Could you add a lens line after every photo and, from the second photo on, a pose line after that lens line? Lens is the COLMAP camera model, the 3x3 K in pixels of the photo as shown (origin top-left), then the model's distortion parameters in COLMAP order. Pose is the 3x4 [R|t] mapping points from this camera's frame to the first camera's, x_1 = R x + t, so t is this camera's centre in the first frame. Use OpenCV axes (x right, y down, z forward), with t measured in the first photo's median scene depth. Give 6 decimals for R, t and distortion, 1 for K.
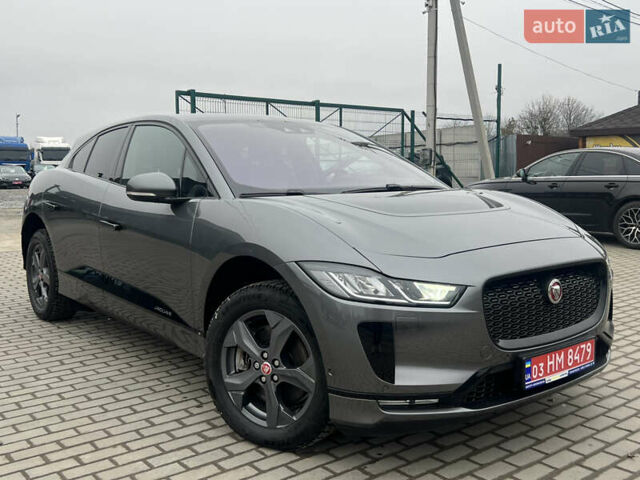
lens RADIAL K [[673.9, 0, 318.4], [0, 673.9, 230.0], [0, 0, 1]] dist [0.011702, 0.004709]
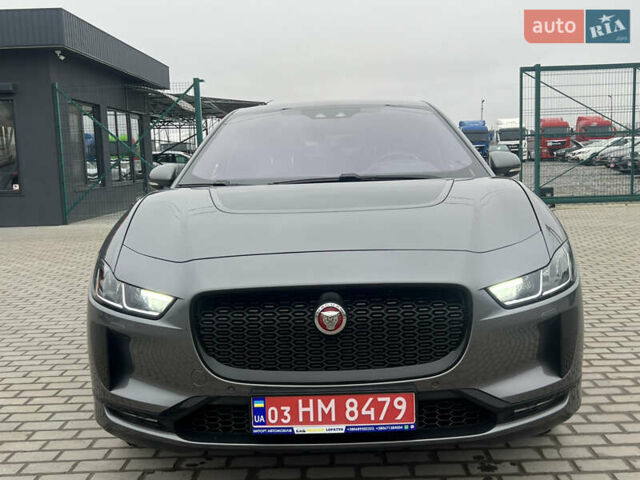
lens RADIAL K [[638.8, 0, 323.0], [0, 638.8, 232.9], [0, 0, 1]] dist [0.093732, -0.153351]
pose [[0.762187, 0.054453, -0.645062, 0.765910], [-0.026601, 0.998249, 0.052836, -0.041832], [0.646810, -0.023112, 0.762301, 0.422513]]
